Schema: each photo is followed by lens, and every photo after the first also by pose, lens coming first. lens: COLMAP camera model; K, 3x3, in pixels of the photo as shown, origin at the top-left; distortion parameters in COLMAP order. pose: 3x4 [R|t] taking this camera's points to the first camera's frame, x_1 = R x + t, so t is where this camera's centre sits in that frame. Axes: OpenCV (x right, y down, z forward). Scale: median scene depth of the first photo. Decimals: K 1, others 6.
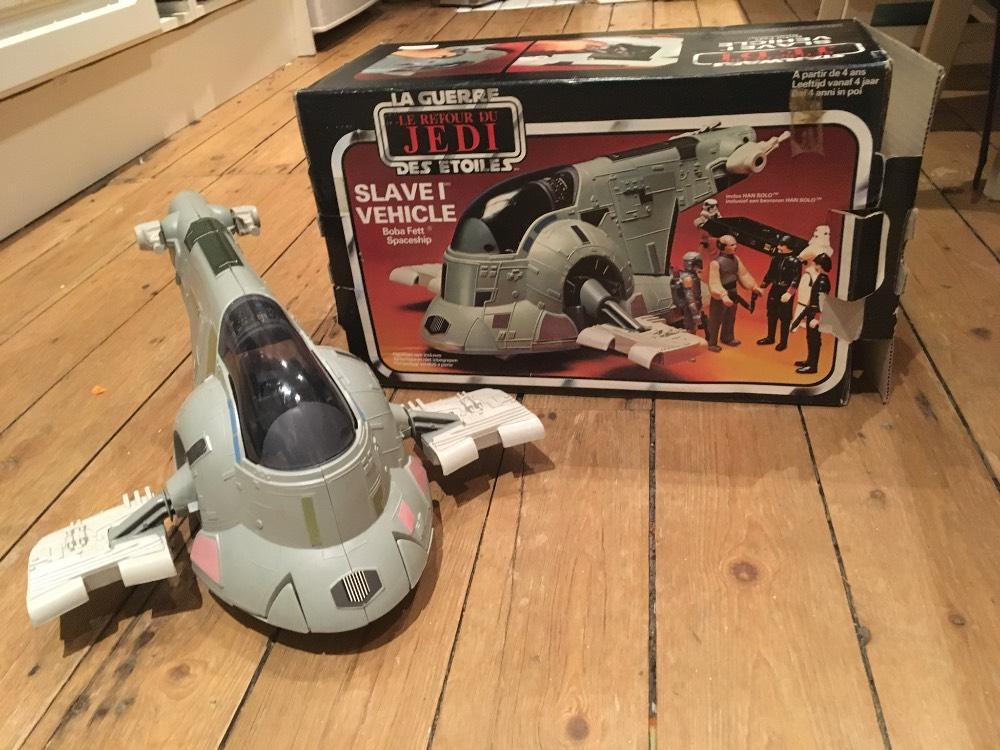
lens RADIAL K [[863.7, 0, 497.1], [0, 863.7, 369.2], [0, 0, 1]] dist [0.077990, -0.131747]
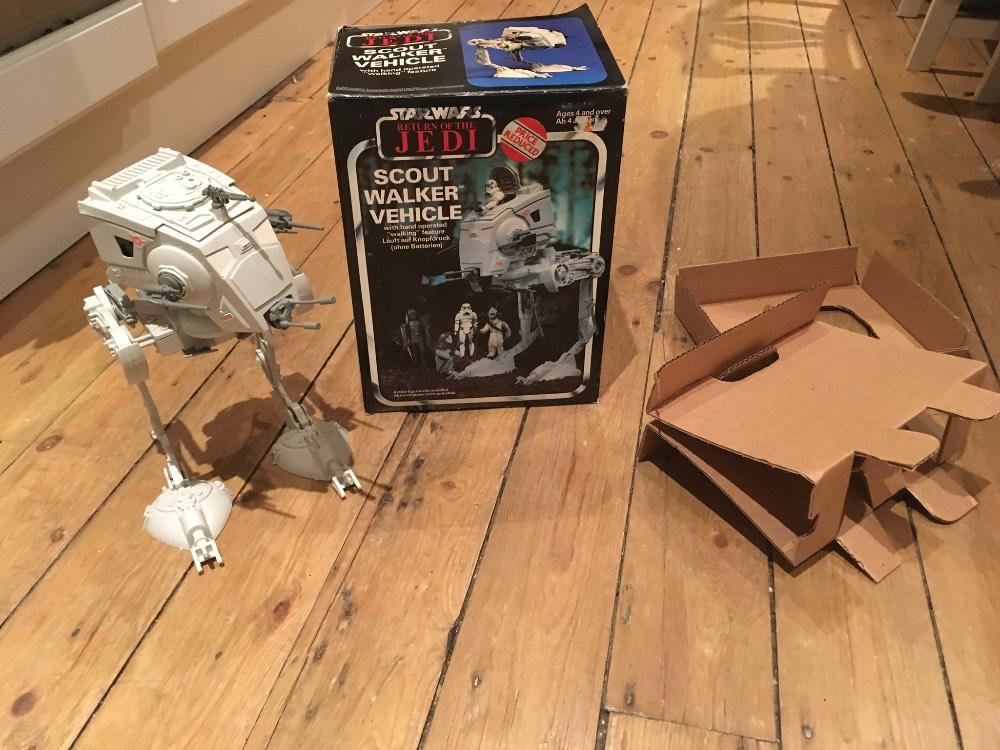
lens RADIAL K [[859.9, 0, 492.4], [0, 859.9, 377.0], [0, 0, 1]] dist [0.068714, -0.114666]
pose [[0.995244, 0.096650, -0.012176, -0.220042], [-0.094741, 0.989426, 0.109822, -0.007501], [0.022662, -0.108146, 0.993877, -0.351437]]
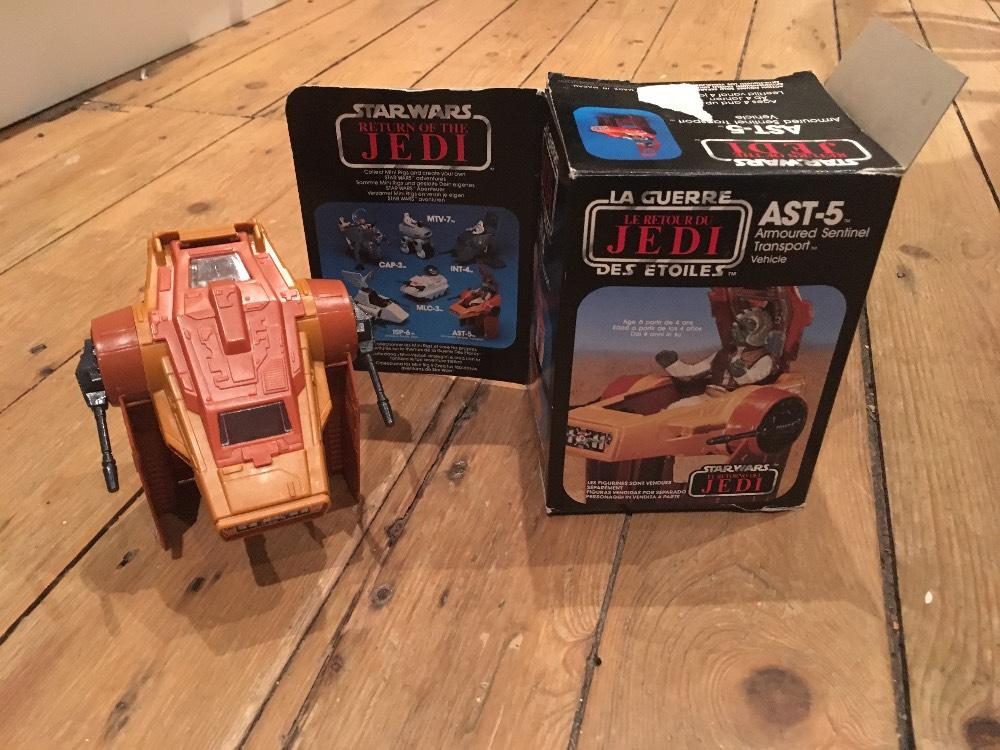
lens RADIAL K [[863.7, 0, 497.1], [0, 863.7, 369.2], [0, 0, 1]] dist [0.077990, -0.131747]
pose [[0.986763, 0.151186, -0.058670, -0.163268], [-0.146392, 0.986078, 0.078869, -0.245086], [0.069777, -0.069236, 0.995157, 0.774434]]
